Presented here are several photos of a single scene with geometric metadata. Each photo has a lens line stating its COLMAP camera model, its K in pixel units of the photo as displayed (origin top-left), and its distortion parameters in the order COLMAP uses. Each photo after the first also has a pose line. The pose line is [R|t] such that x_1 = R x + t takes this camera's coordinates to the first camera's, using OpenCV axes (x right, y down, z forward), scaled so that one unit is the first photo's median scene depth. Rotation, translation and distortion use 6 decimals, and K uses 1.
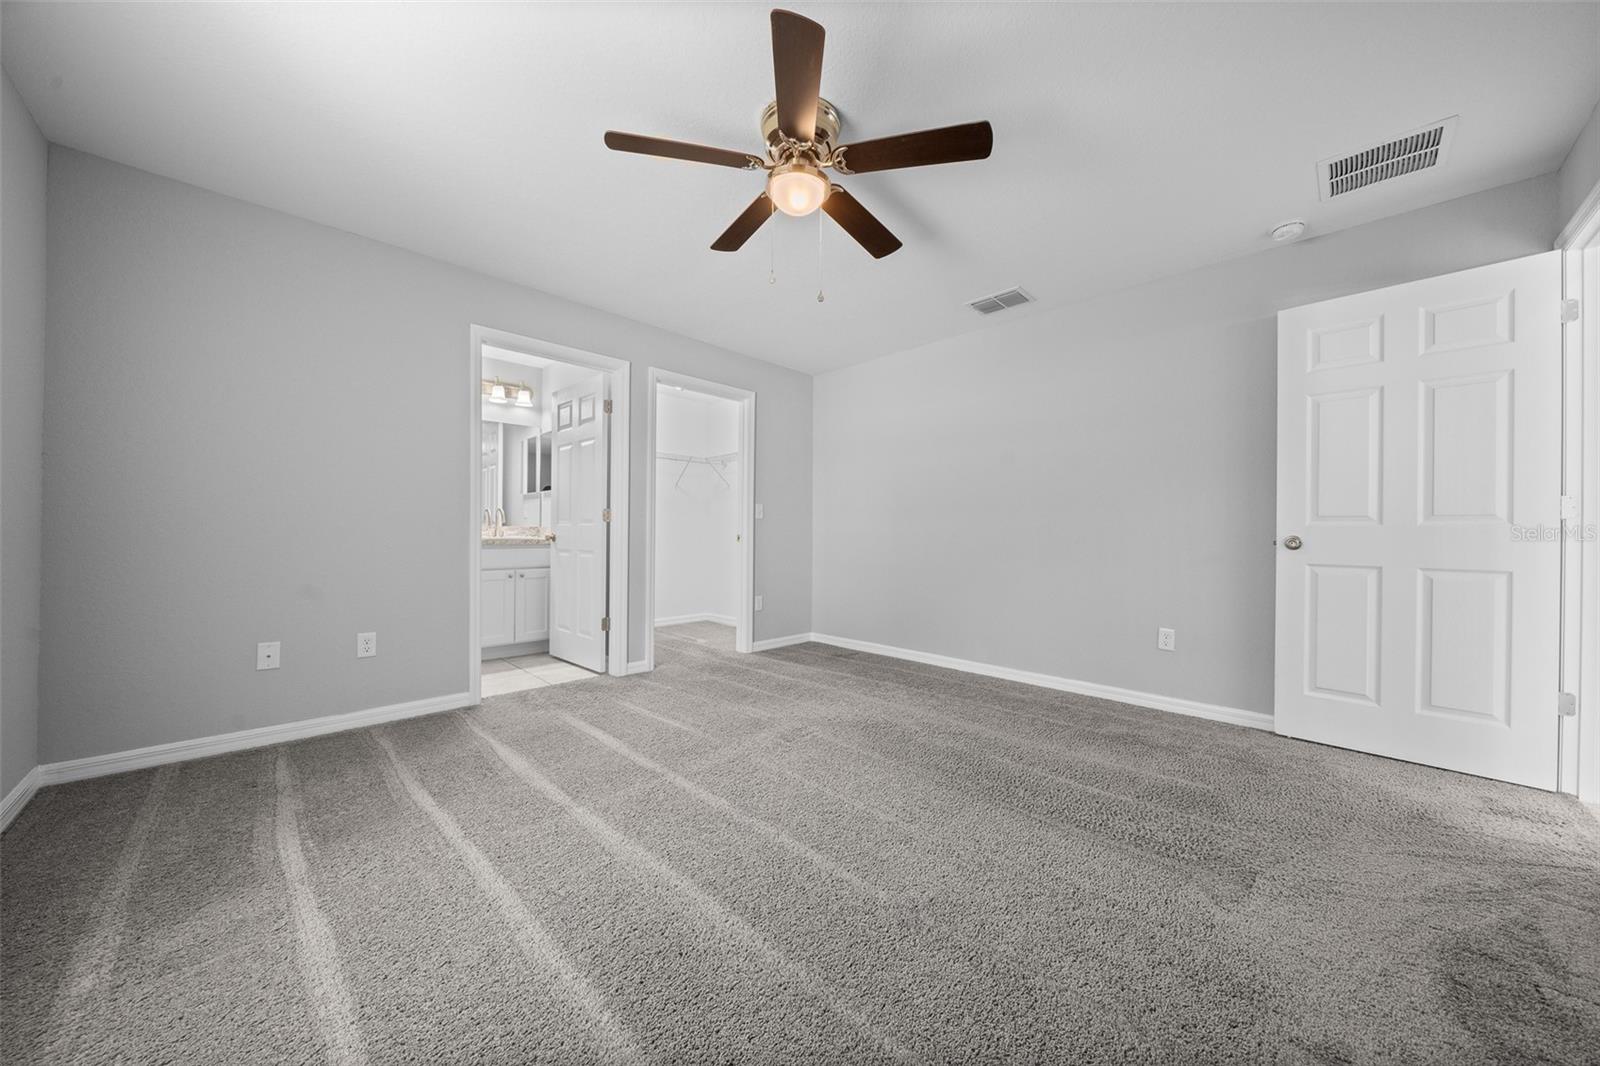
lens RADIAL K [[551.5, 0, 801.6], [0, 551.5, 535.1], [0, 0, 1]] dist [-0.005581, 0.000155]
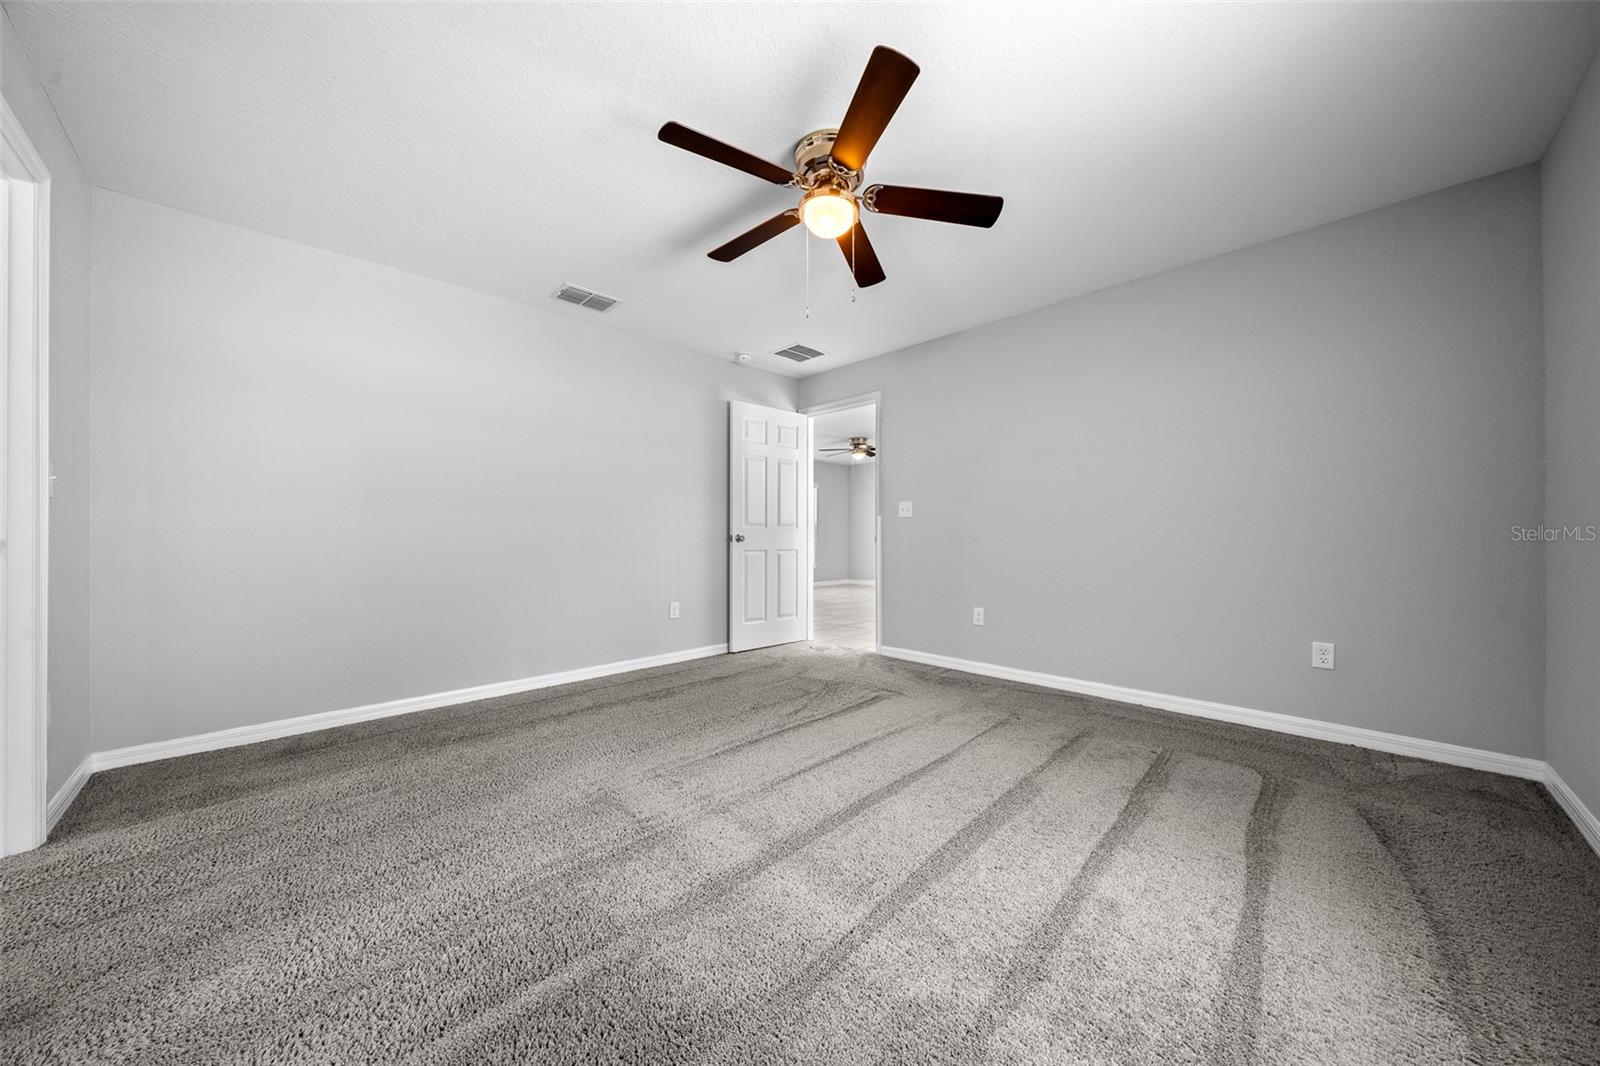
lens RADIAL K [[551.5, 0, 800.8], [0, 551.5, 530.7], [0, 0, 1]] dist [-0.005581, 0.000155]
pose [[-0.001027, -0.001972, 0.999998, -0.812686], [0.001913, 0.999996, 0.001974, -0.011716], [-0.999998, 0.001915, -0.001023, 0.799609]]
